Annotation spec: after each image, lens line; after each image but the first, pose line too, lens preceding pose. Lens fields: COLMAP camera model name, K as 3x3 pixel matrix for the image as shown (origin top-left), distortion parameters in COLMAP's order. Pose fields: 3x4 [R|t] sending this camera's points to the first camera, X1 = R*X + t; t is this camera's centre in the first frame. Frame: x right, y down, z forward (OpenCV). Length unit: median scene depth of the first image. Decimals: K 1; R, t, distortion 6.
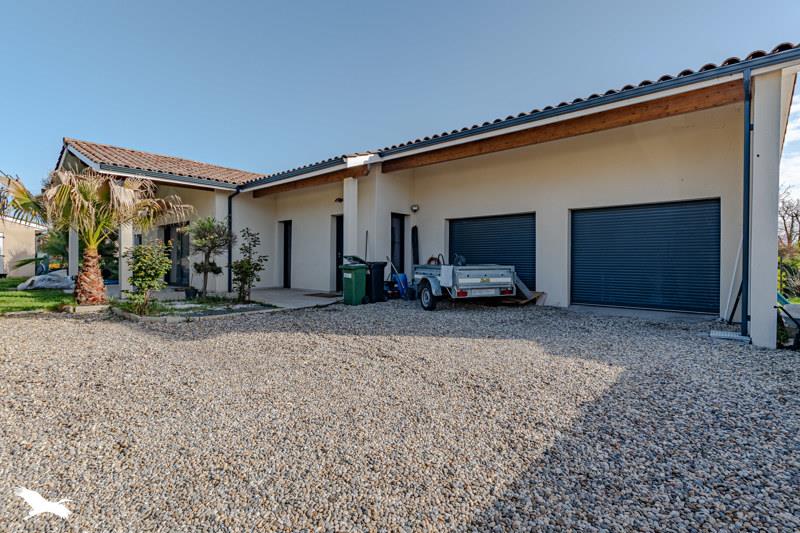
lens RADIAL K [[381.9, 0, 404.8], [0, 381.9, 264.3], [0, 0, 1]] dist [0.000048, -0.001507]
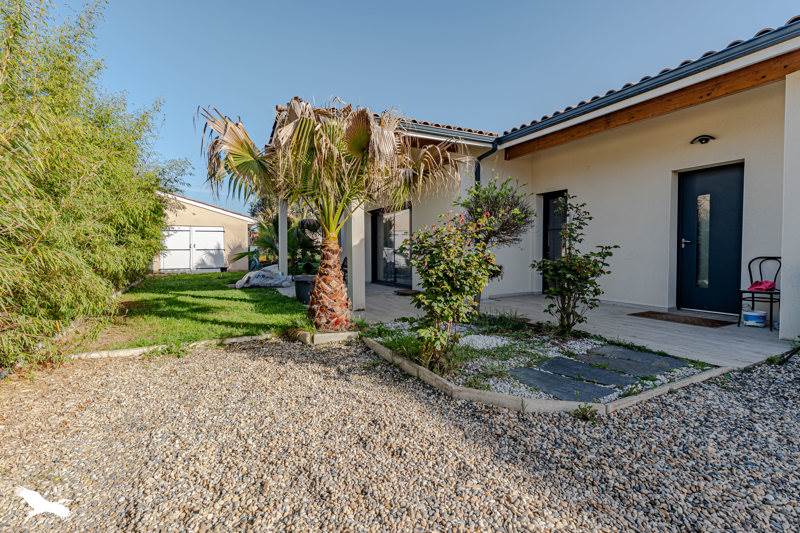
lens RADIAL K [[381.9, 0, 397.5], [0, 381.9, 264.8], [0, 0, 1]] dist [0.000048, -0.001507]
pose [[0.926000, 0.006451, -0.377468, -0.438820], [0.003513, 0.999663, 0.025702, -0.010946], [0.377507, -0.025126, 0.925666, 0.422978]]
